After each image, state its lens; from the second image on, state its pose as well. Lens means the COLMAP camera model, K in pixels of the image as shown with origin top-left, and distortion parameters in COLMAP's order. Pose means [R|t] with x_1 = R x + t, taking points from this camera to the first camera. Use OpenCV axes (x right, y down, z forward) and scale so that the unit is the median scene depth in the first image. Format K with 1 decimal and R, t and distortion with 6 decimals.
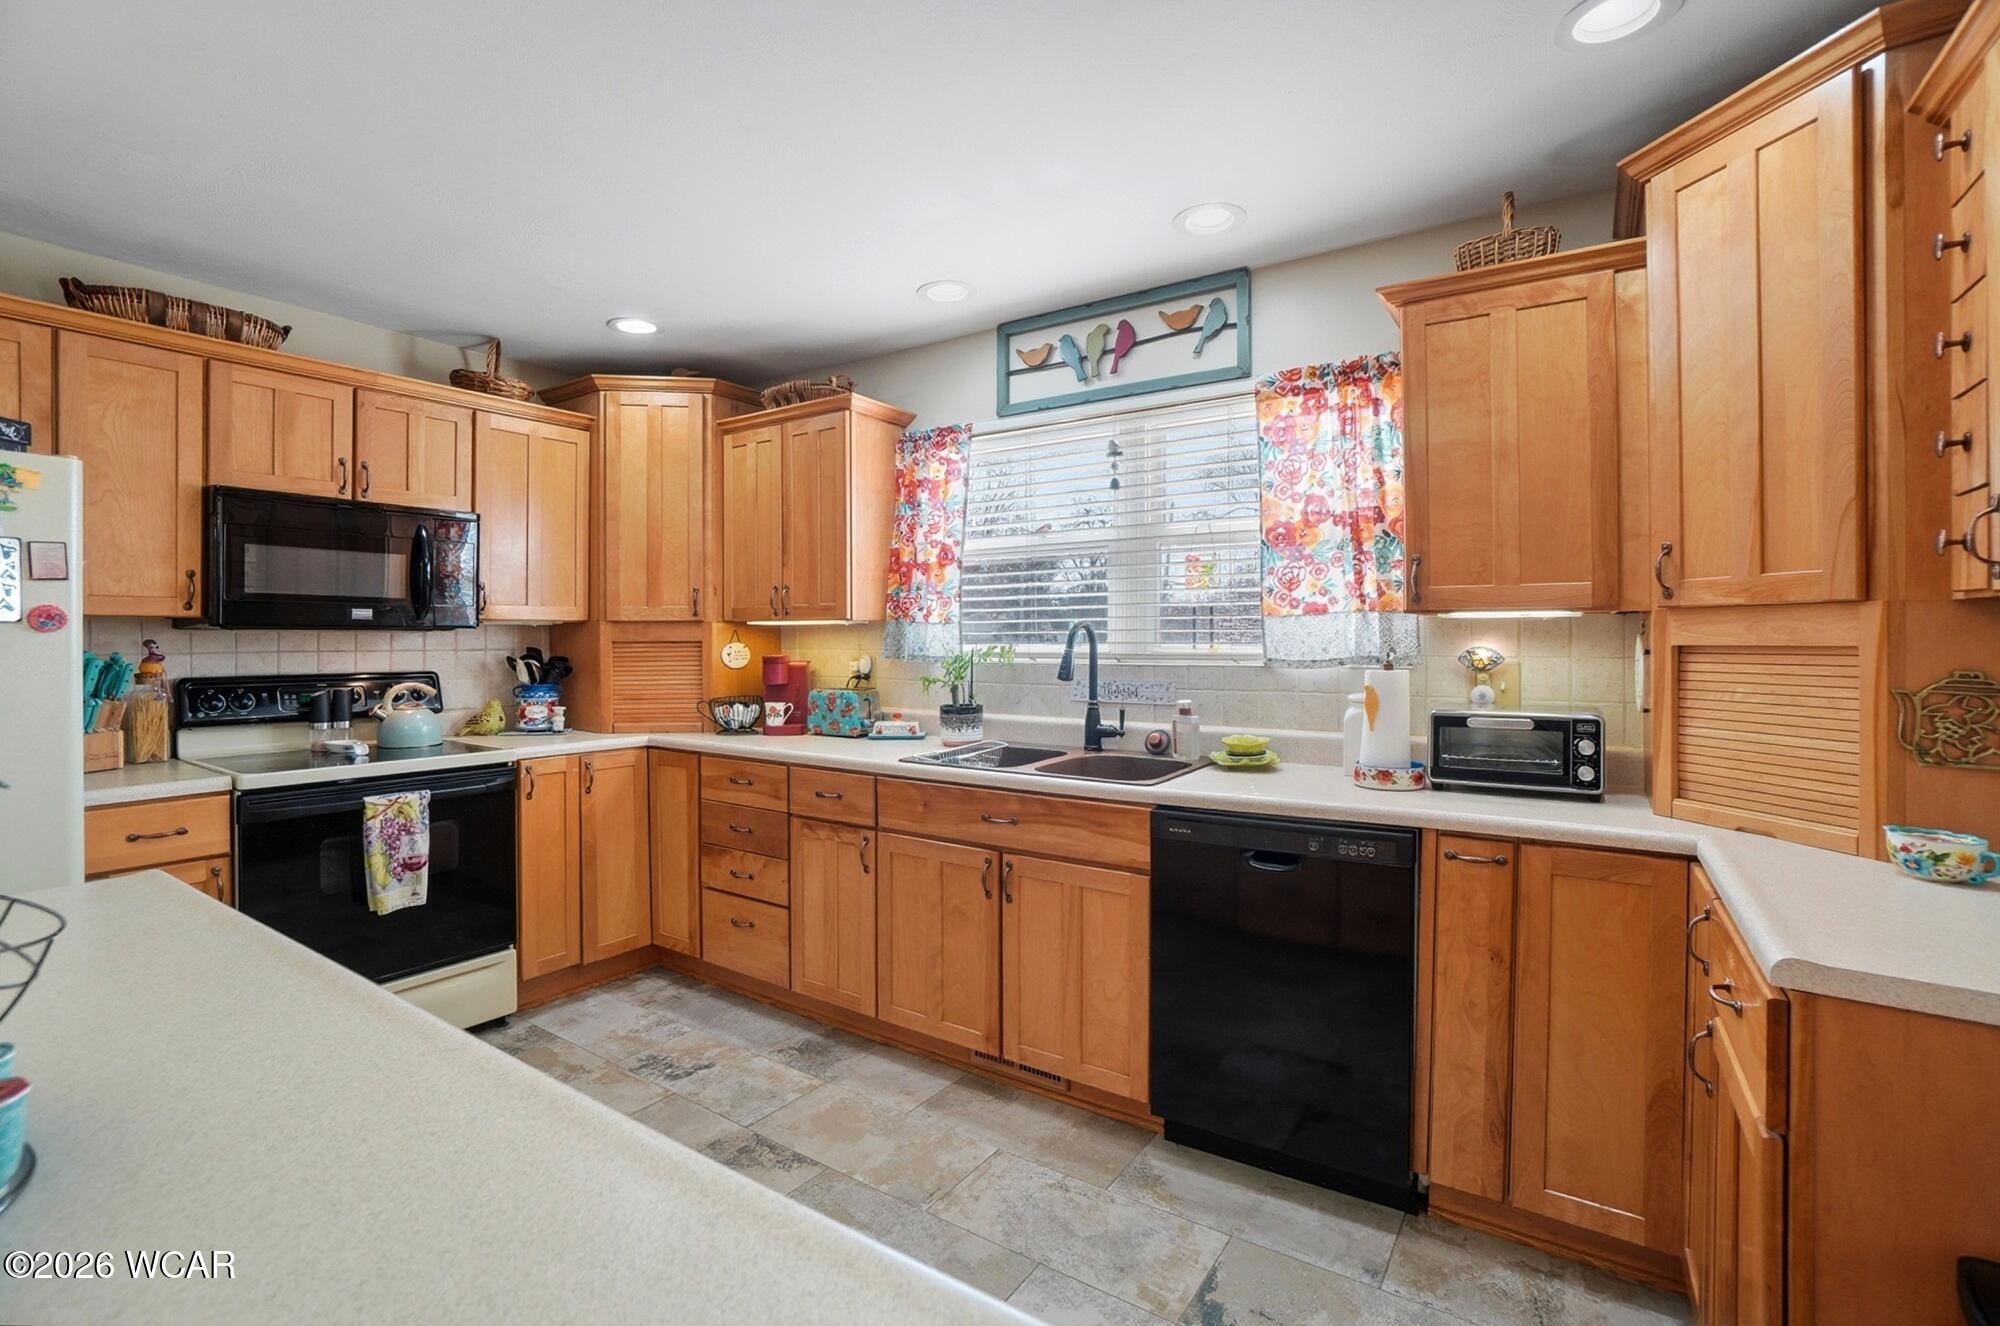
lens RADIAL K [[911.7, 0, 977.3], [0, 911.7, 631.7], [0, 0, 1]] dist [-0.001773, 0.000267]
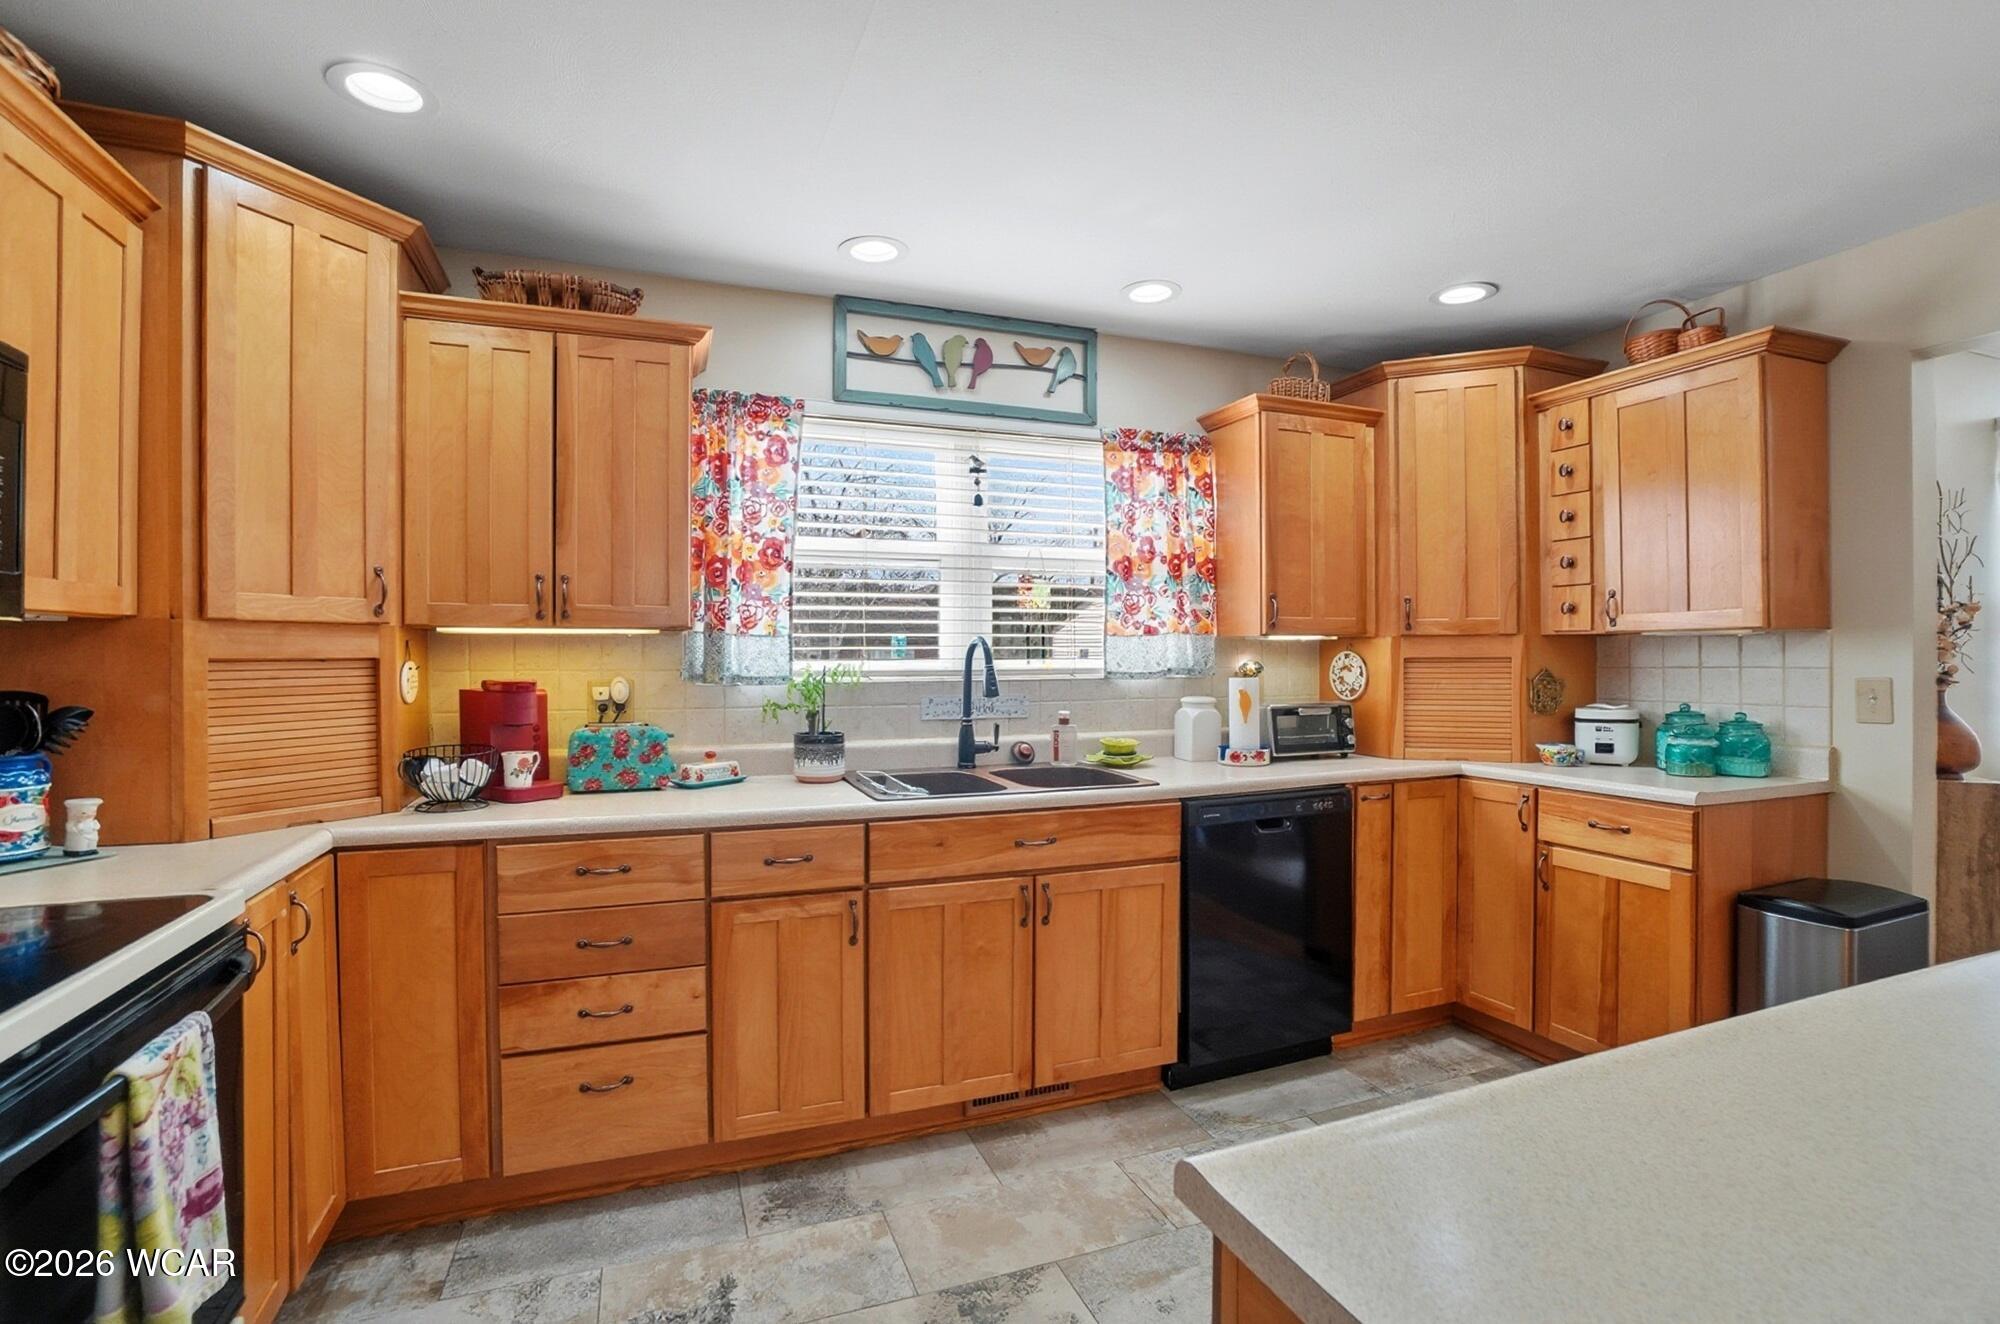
lens RADIAL K [[918.1, 0, 1000.0], [0, 918.1, 662.0], [0, 0, 1]] dist [-0.011032, 0.000263]
pose [[0.566442, -0.003819, 0.824093, -0.691766], [-0.002347, 0.999978, 0.006247, 0.009767], [-0.824098, -0.005472, 0.566420, 0.423826]]
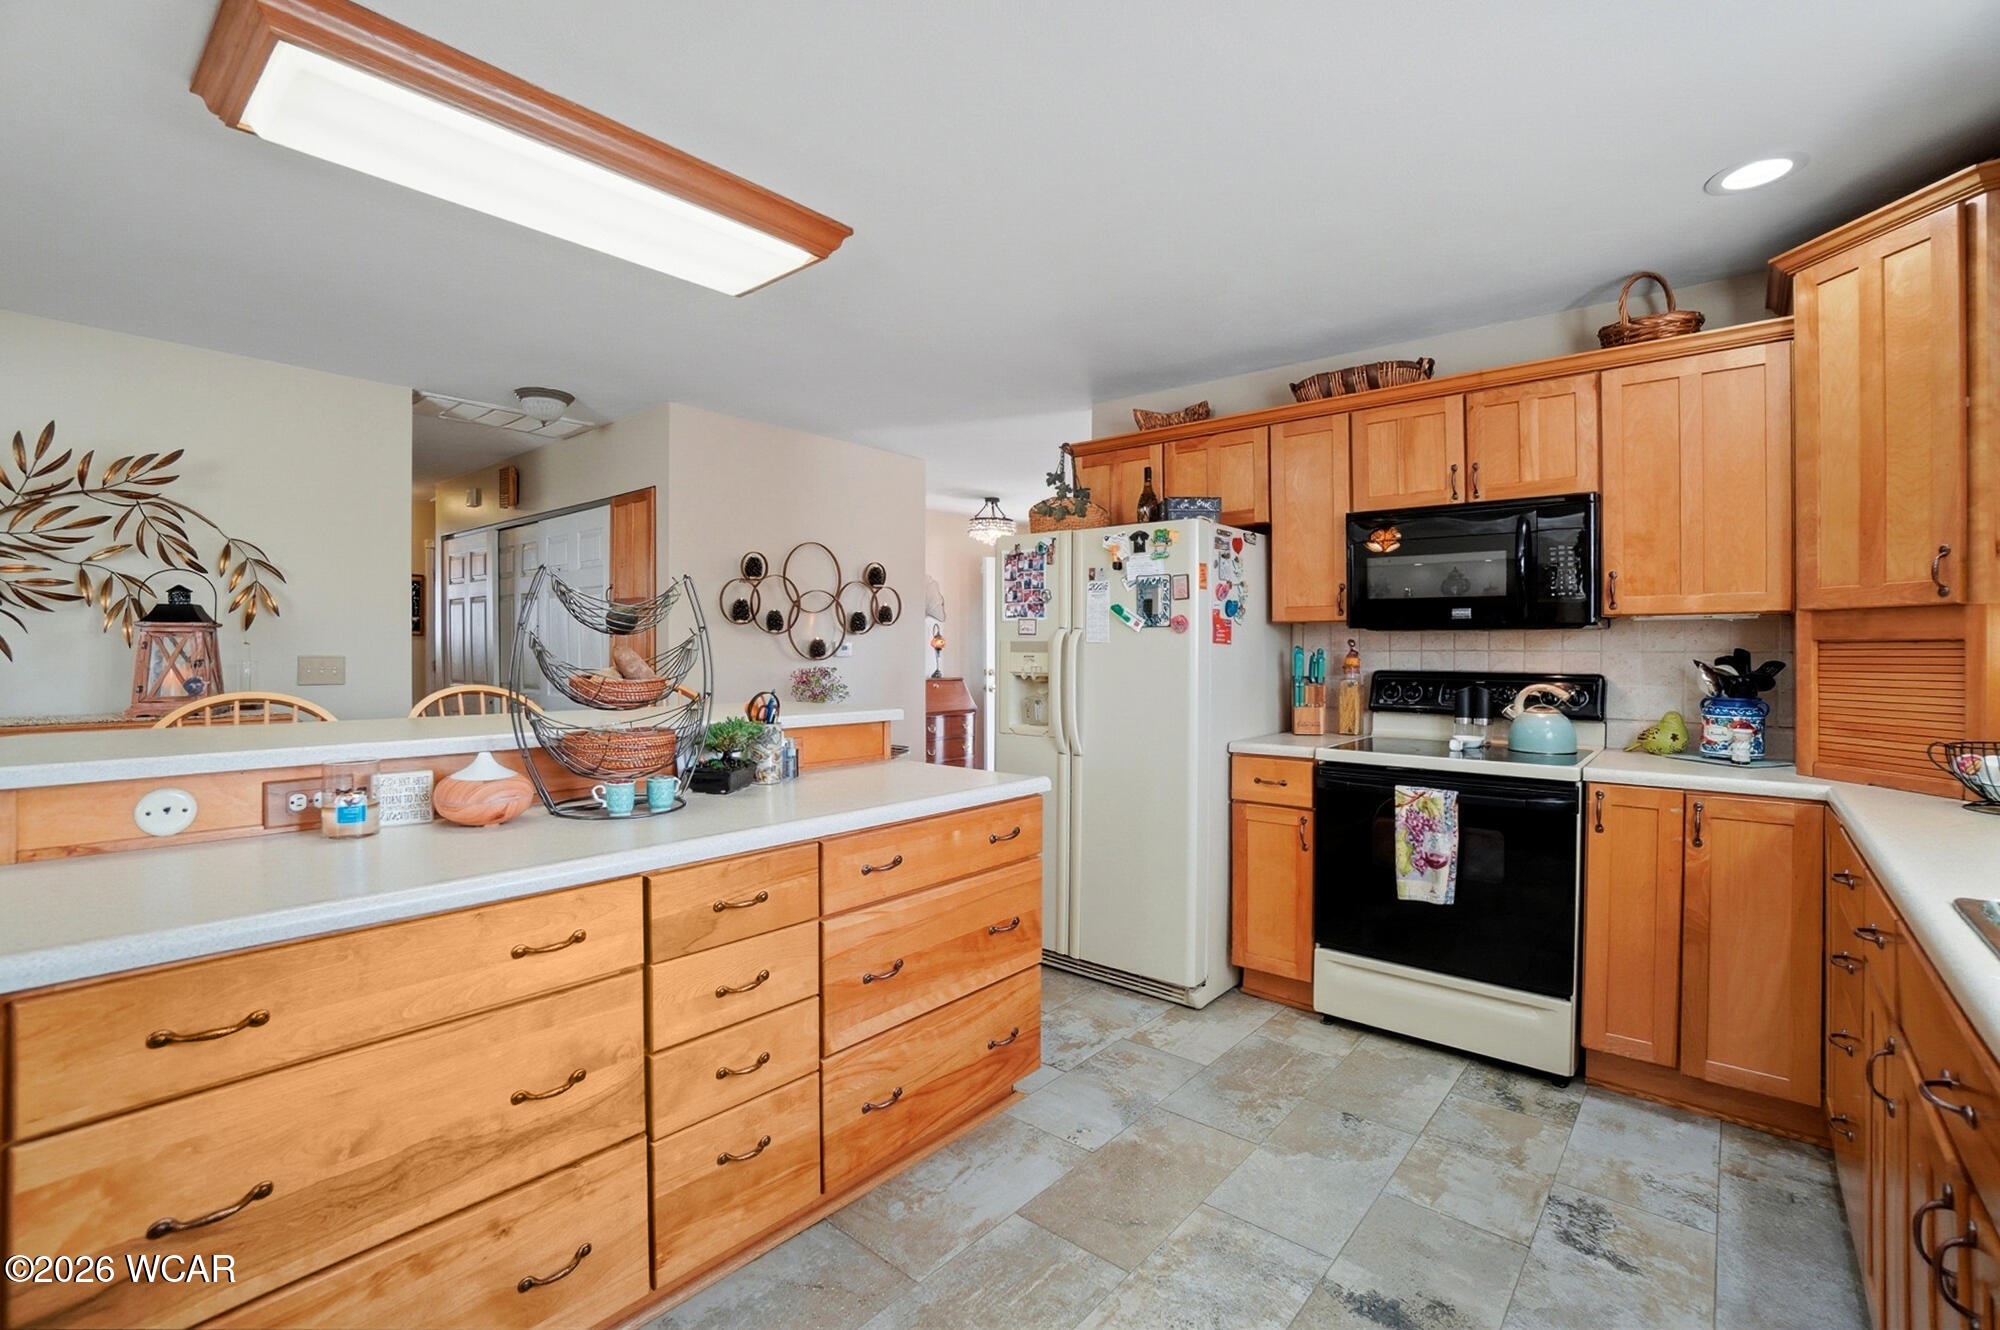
lens RADIAL K [[881.6, 0, 970.5], [0, 881.6, 659.4], [0, 0, 1]] dist [-0.021012, 0.000294]
pose [[-0.105875, 0.014959, -0.994267, 0.358054], [0.004689, 0.999883, 0.014544, 0.014977], [0.994368, -0.003122, -0.105933, 0.548717]]
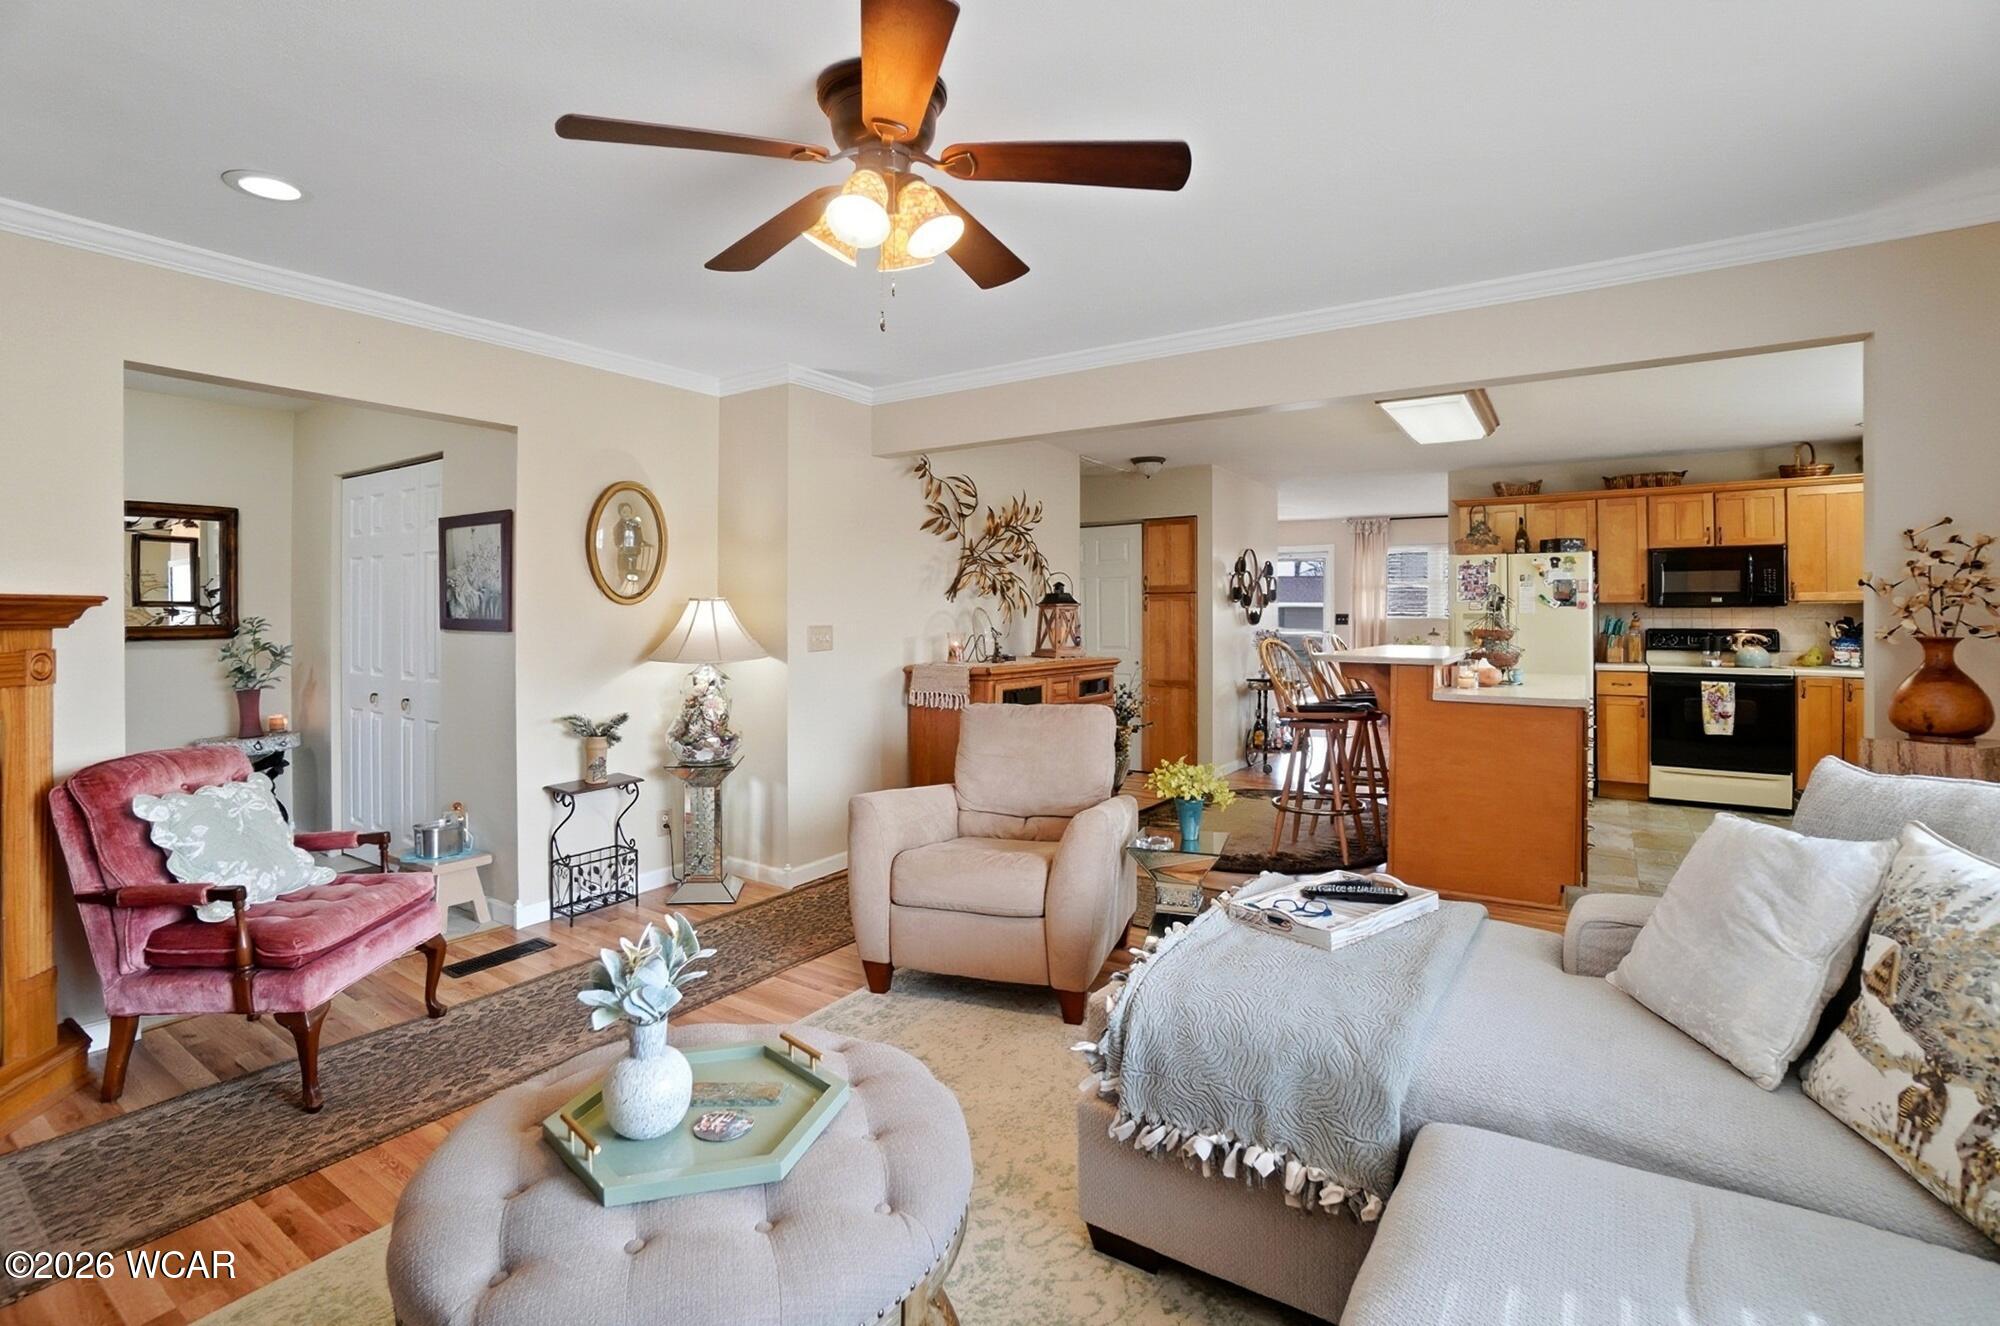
lens RADIAL K [[895.6, 0, 1002.7], [0, 895.6, 615.4], [0, 0, 1]] dist [-0.001559, -0.000030]
pose [[0.039993, 0.000160, -0.999200, 1.323767], [0.005111, 0.999987, 0.000364, 0.007051], [0.999187, -0.005121, 0.039992, -0.735780]]
